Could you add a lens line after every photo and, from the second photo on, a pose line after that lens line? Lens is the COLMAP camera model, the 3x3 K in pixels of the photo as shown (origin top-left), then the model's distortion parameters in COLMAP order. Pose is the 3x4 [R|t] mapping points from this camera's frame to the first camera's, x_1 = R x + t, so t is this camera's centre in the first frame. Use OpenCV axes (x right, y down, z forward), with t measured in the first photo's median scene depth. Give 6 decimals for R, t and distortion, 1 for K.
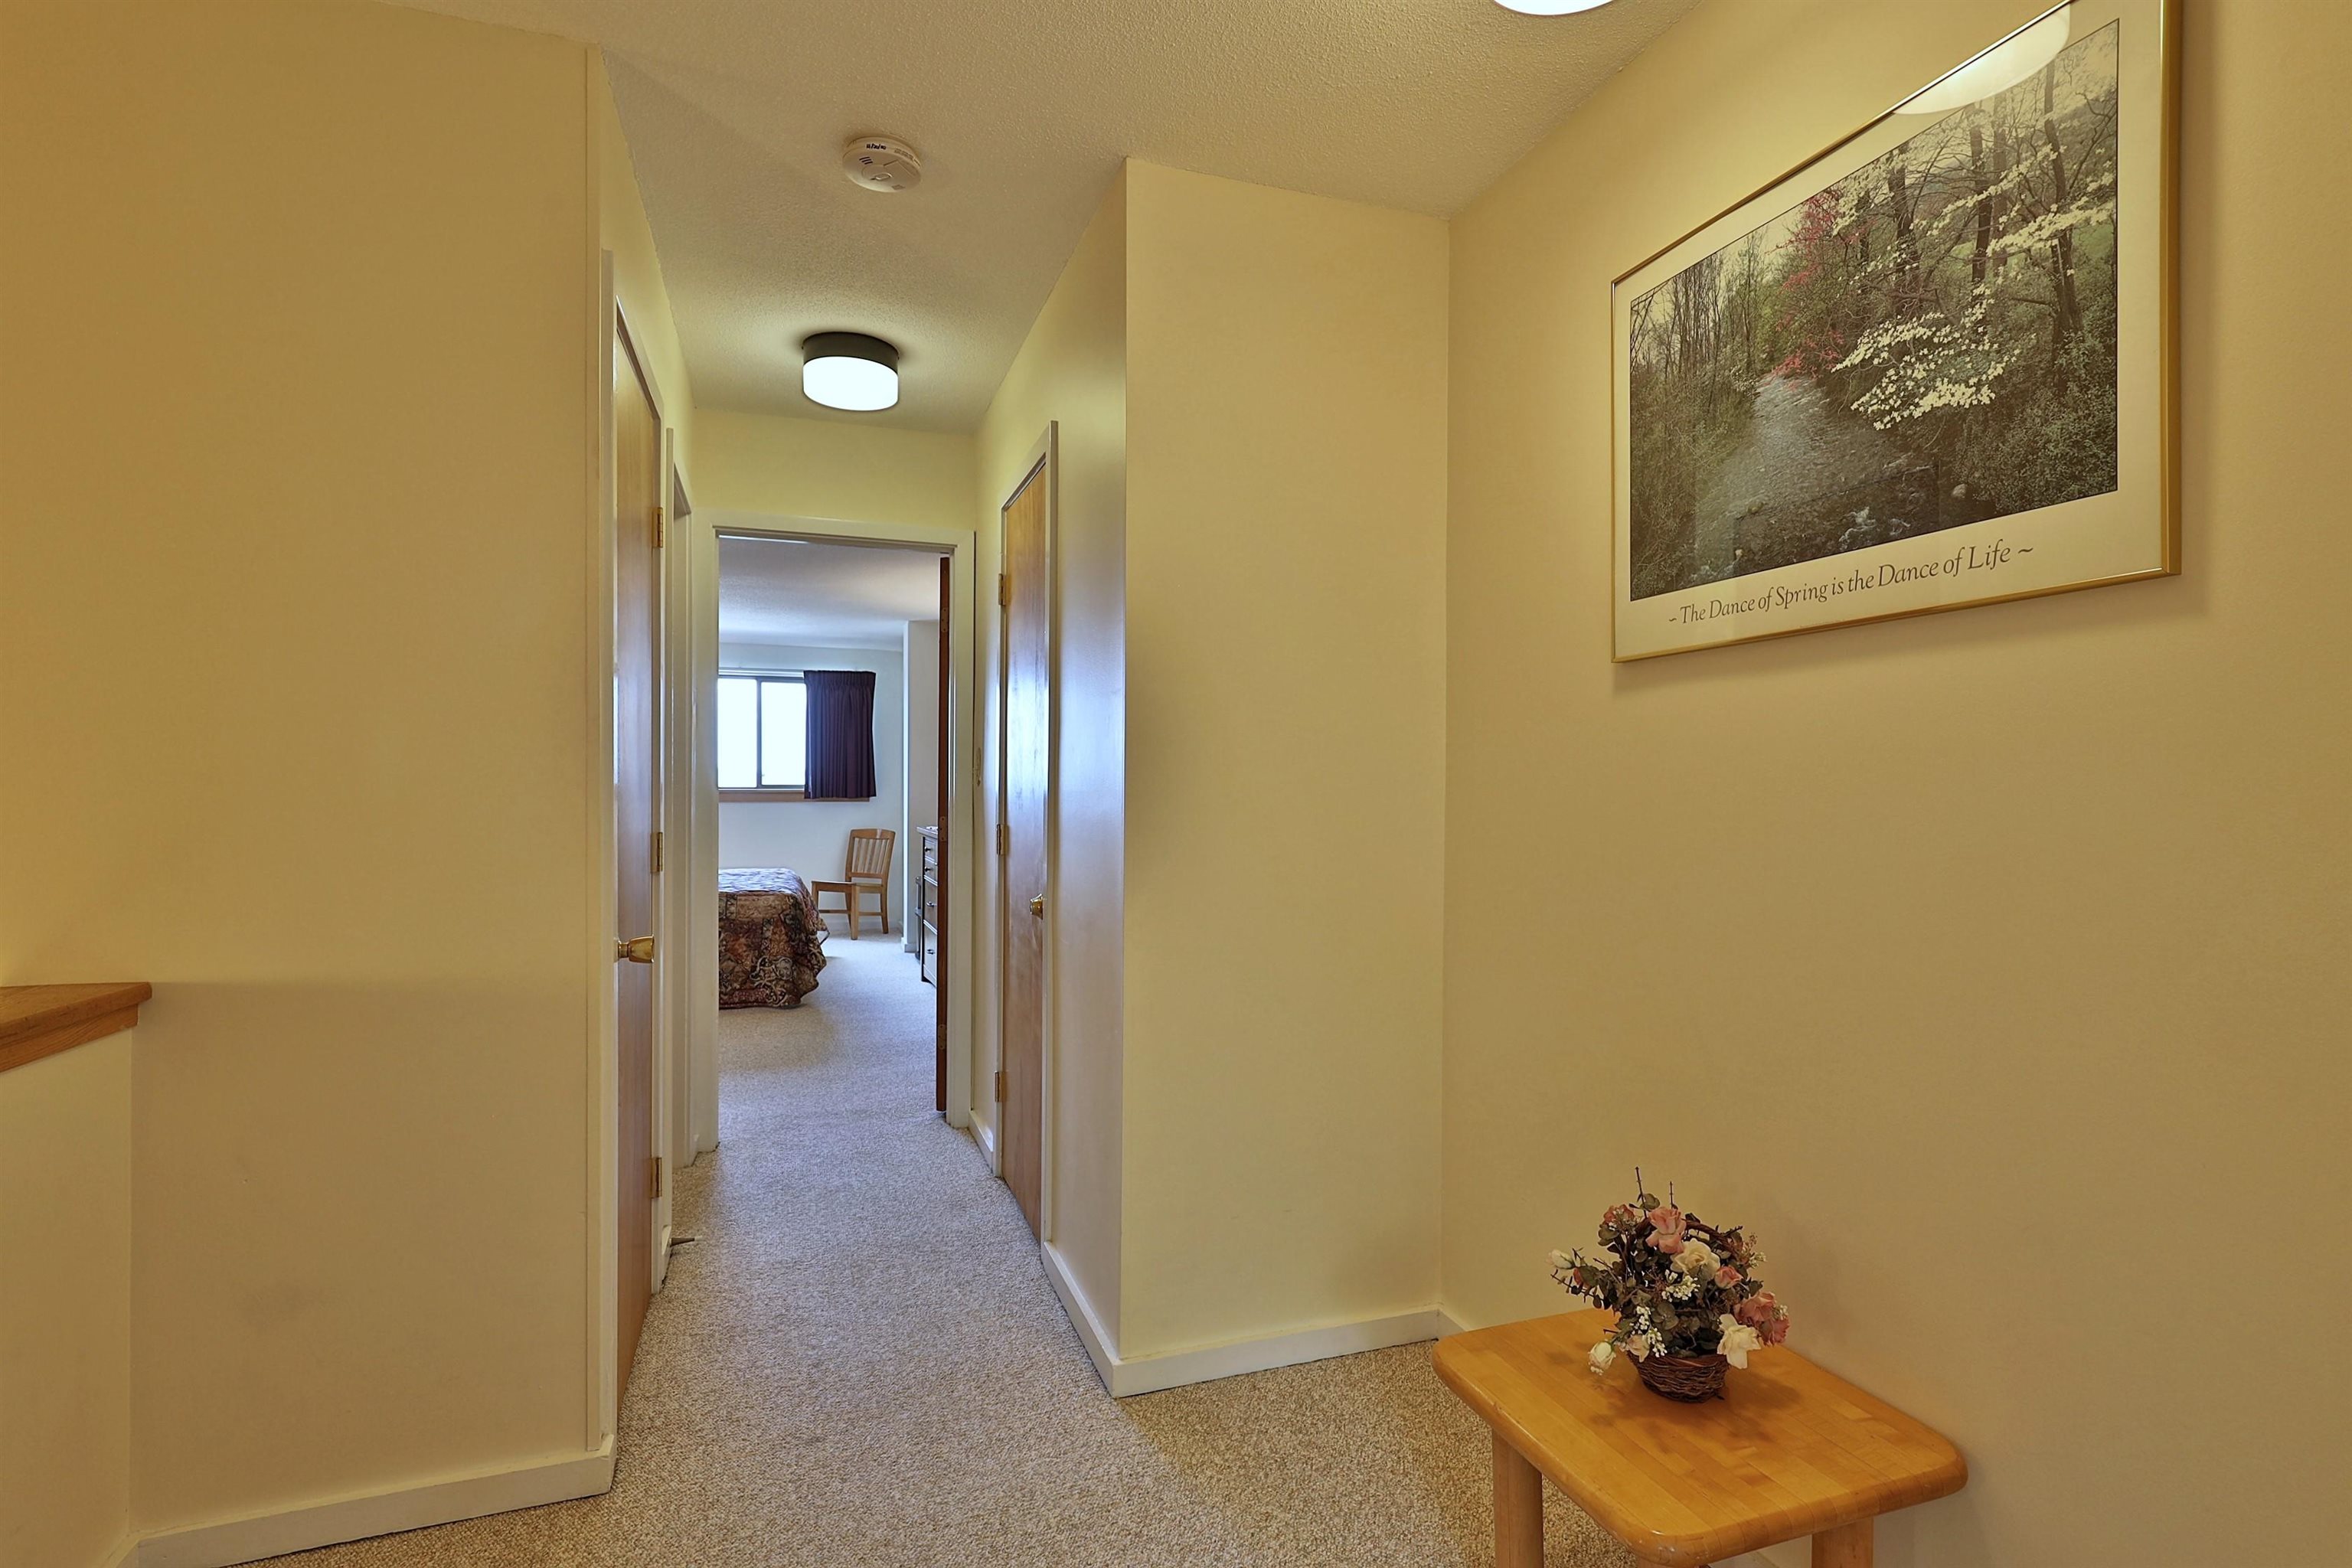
lens RADIAL K [[1133.6, 0, 1180.0], [0, 1133.6, 778.5], [0, 0, 1]] dist [0.001326, 0.000476]
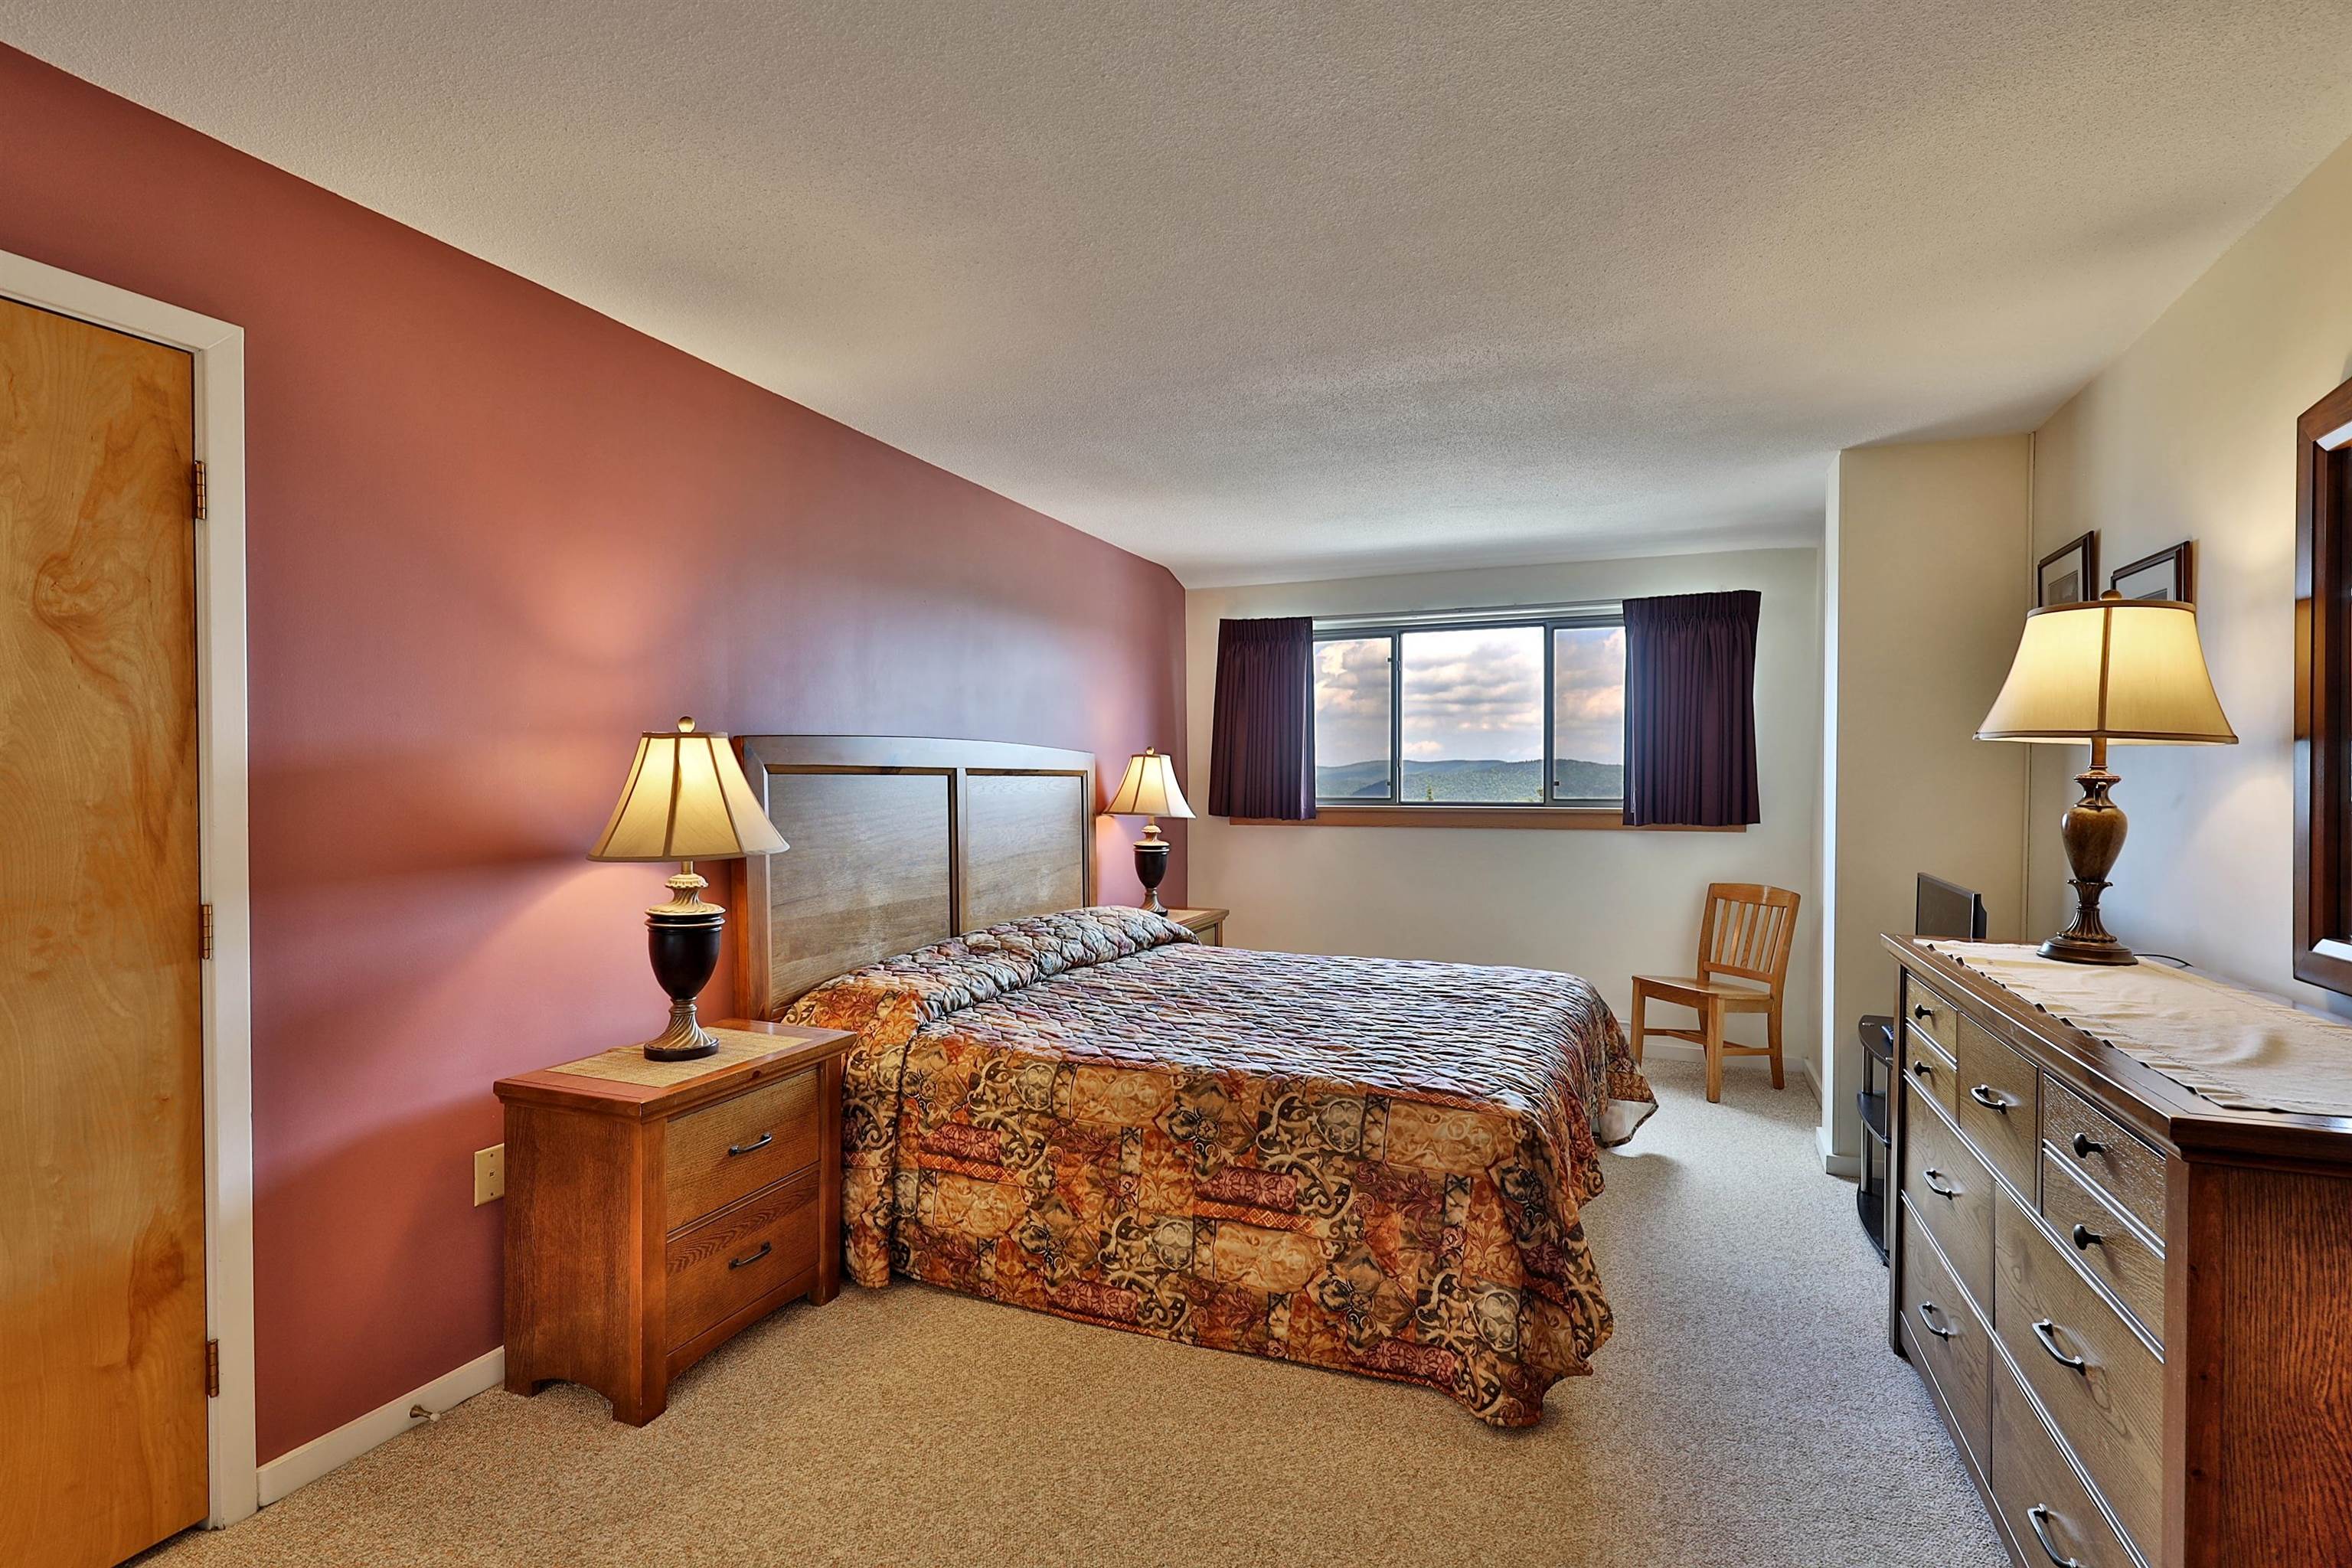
lens RADIAL K [[1125.6, 0, 1176.0], [0, 1125.6, 782.9], [0, 0, 1]] dist [0.000600, -0.001552]
pose [[0.740070, 0.005382, -0.672508, -0.125262], [0.002321, 0.999942, 0.010557, -0.010538], [0.672526, -0.009374, 0.740014, 0.461158]]
